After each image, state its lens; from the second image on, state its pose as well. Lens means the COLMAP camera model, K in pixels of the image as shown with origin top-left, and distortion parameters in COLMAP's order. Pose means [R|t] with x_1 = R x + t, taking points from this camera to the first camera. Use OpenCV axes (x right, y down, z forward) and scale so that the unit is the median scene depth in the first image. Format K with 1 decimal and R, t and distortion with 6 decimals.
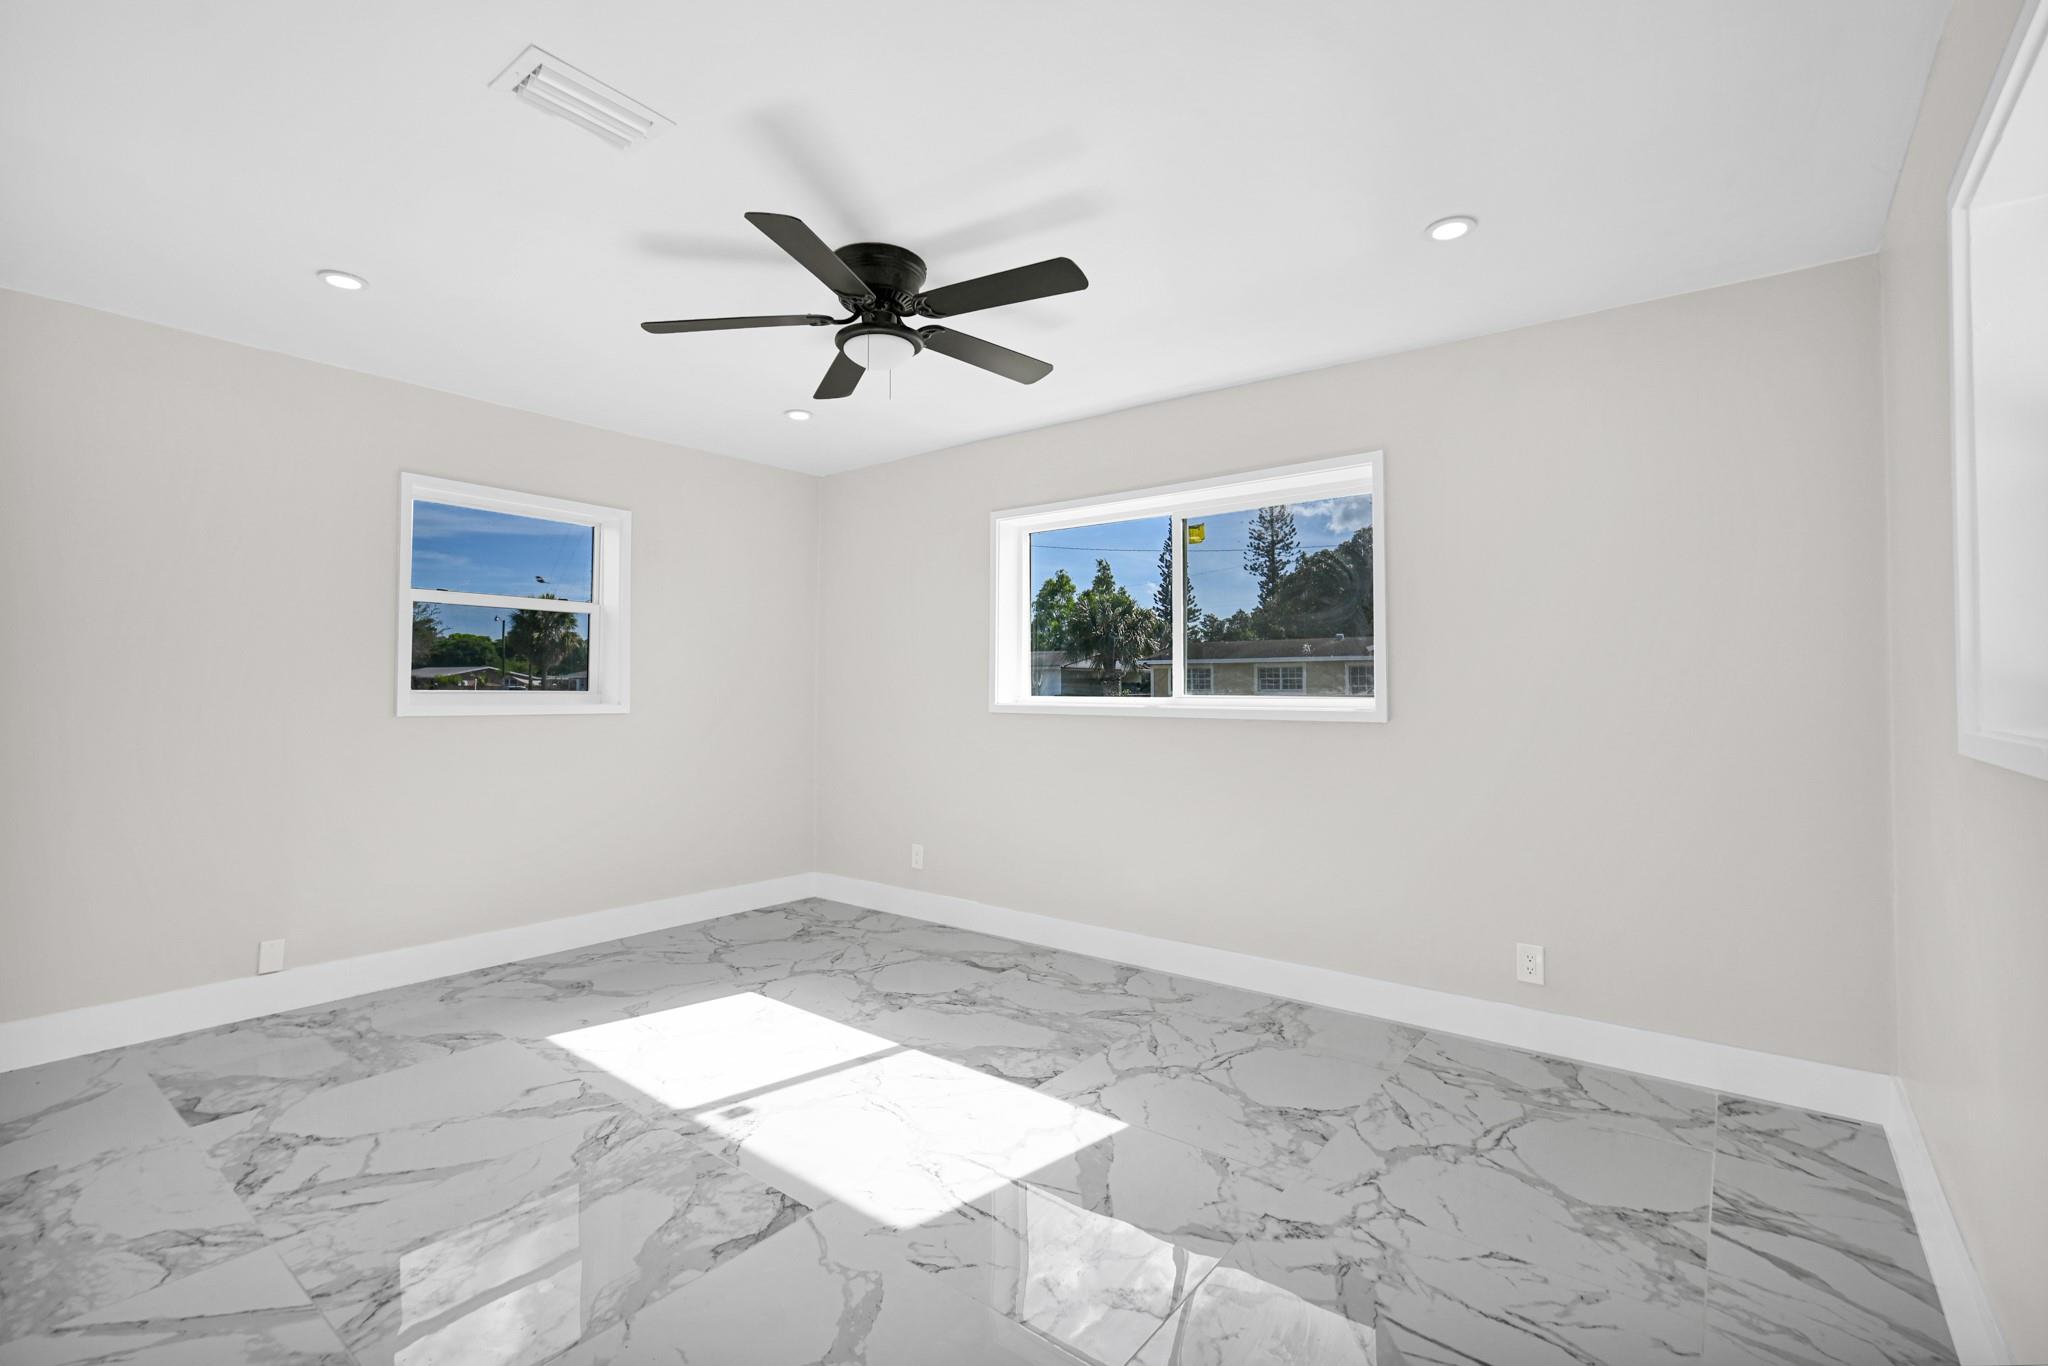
lens RADIAL K [[900.0, 0, 1024.4], [0, 900.0, 665.2], [0, 0, 1]] dist [-0.001759, -0.000457]
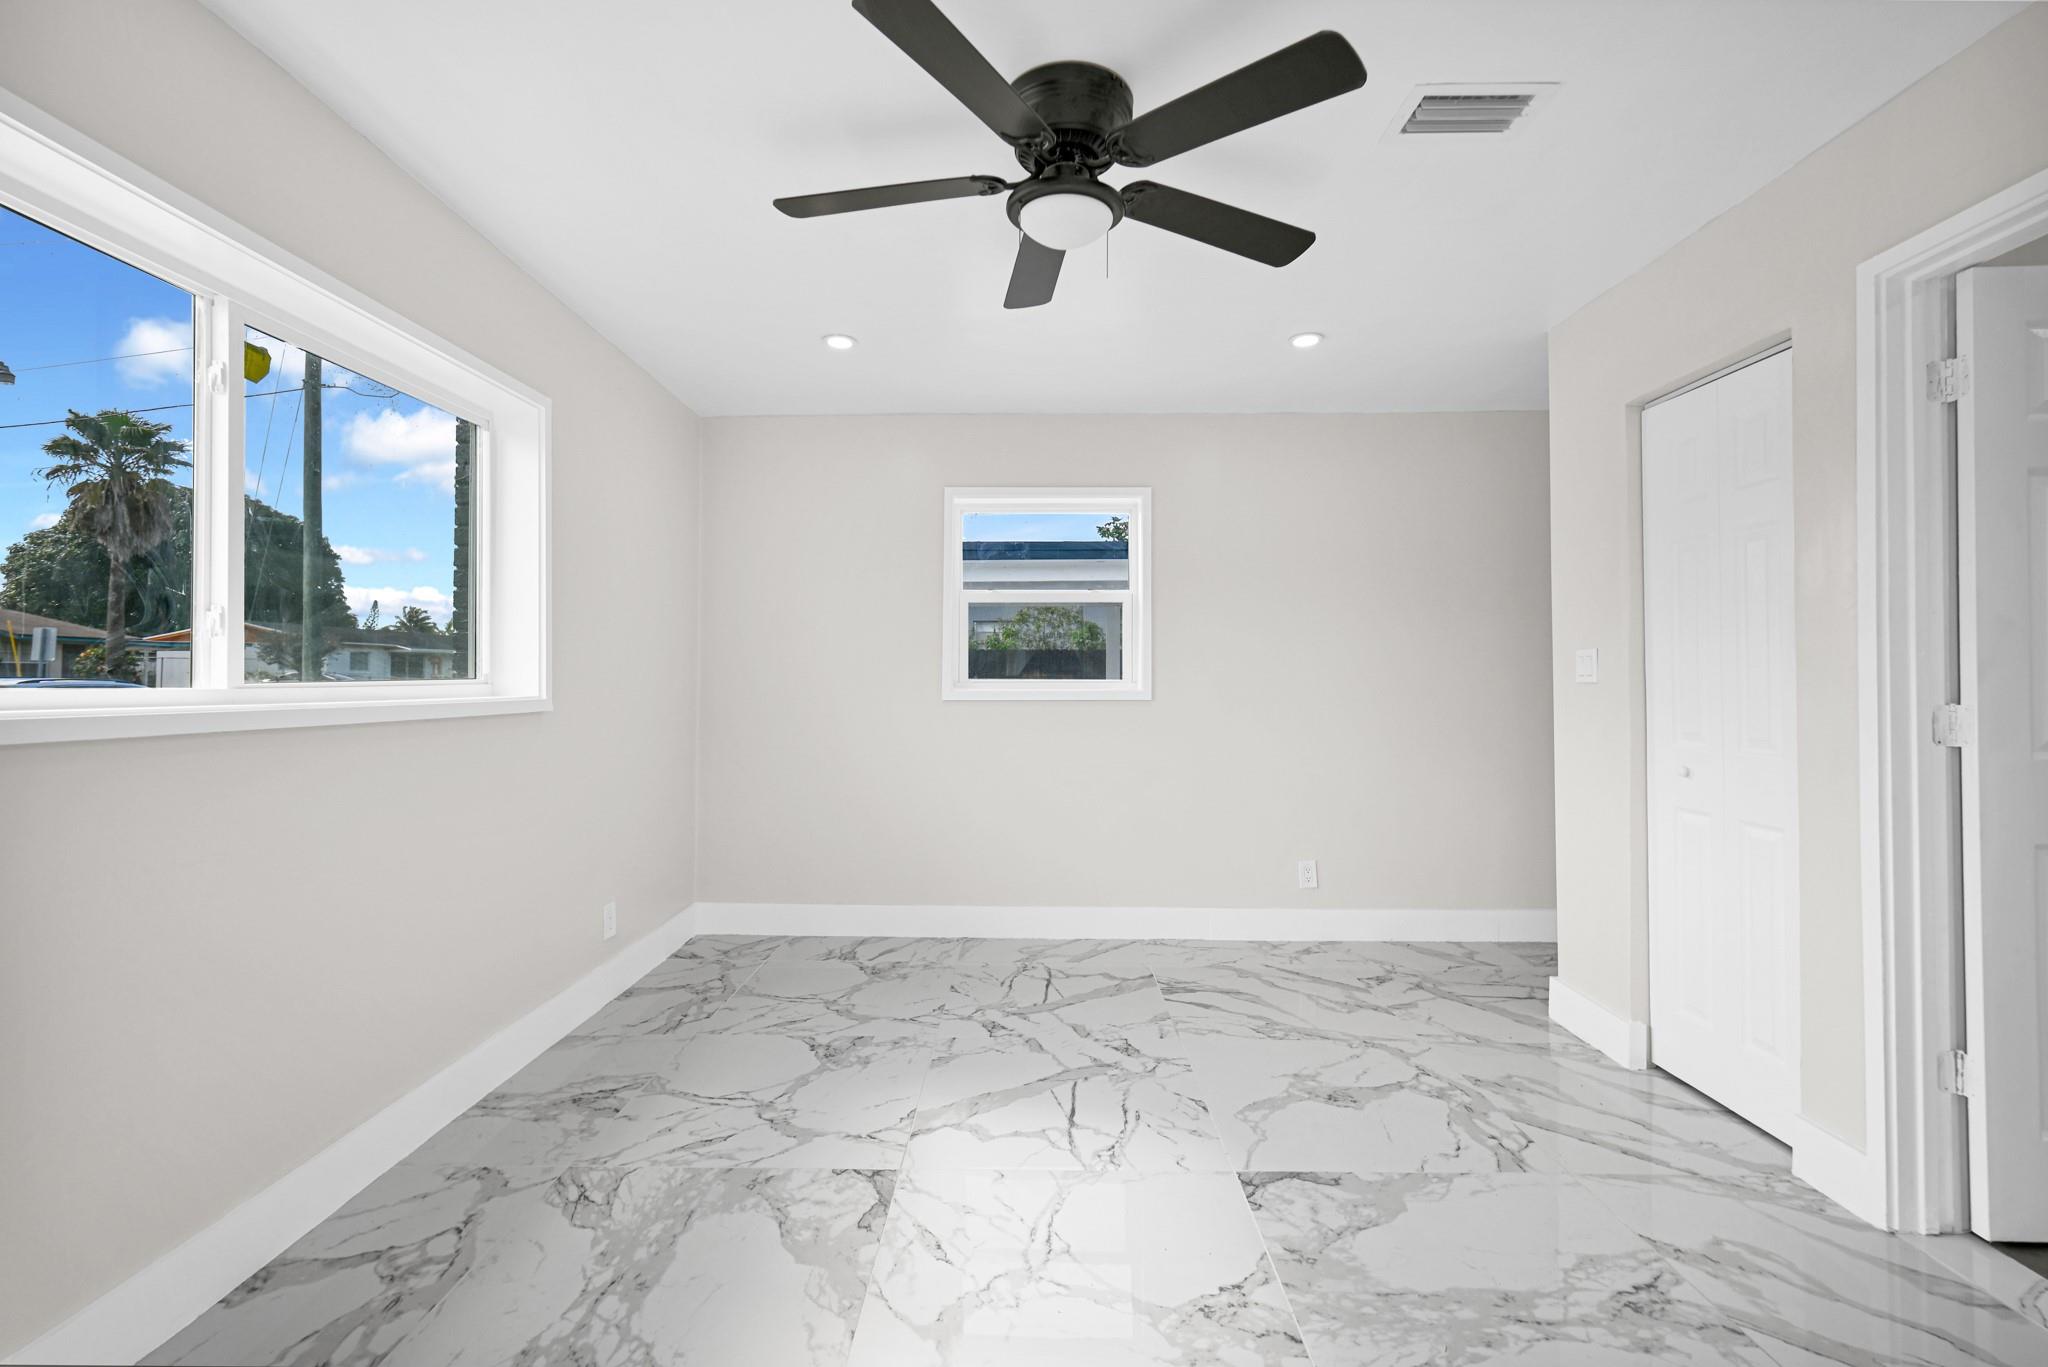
lens RADIAL K [[900.0, 0, 1024.4], [0, 900.0, 665.7], [0, 0, 1]] dist [-0.001759, -0.000457]
pose [[-0.606821, 0.008512, 0.794793, -0.724165], [-0.025750, 0.999207, -0.030361, 0.041845], [-0.794421, -0.038889, -0.606121, 1.454300]]
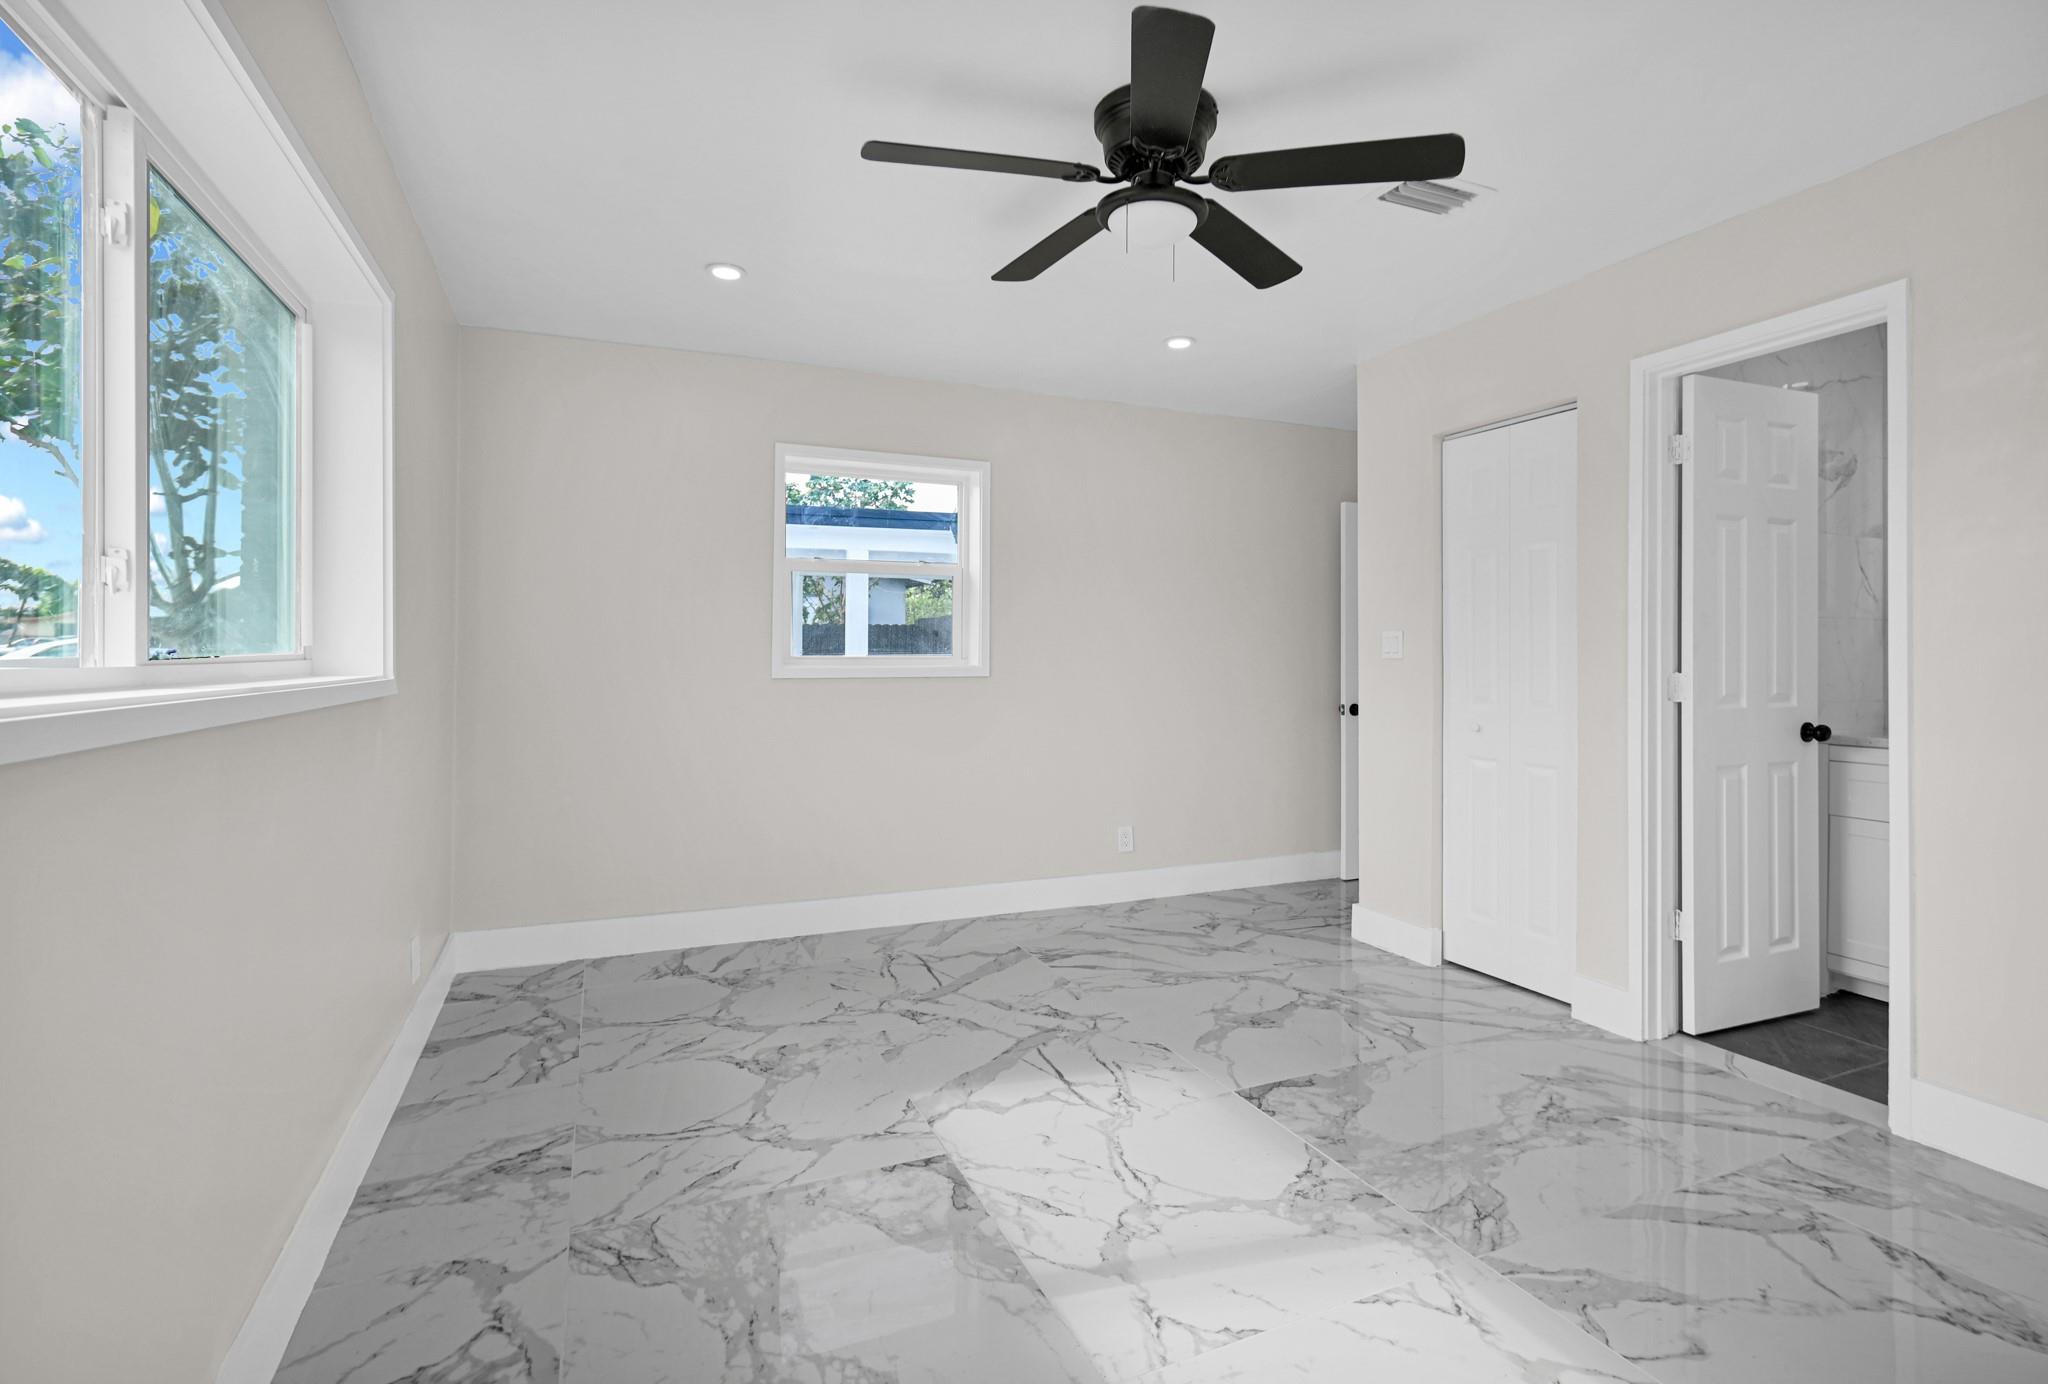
lens RADIAL K [[973.2, 0, 1038.2], [0, 973.2, 651.2], [0, 0, 1]] dist [-0.001284, -0.000329]
pose [[-0.884414, -0.002124, 0.466698, -0.471420], [-0.019302, 0.999300, -0.032031, 0.058061], [-0.466304, -0.037337, -0.883836, 1.778923]]
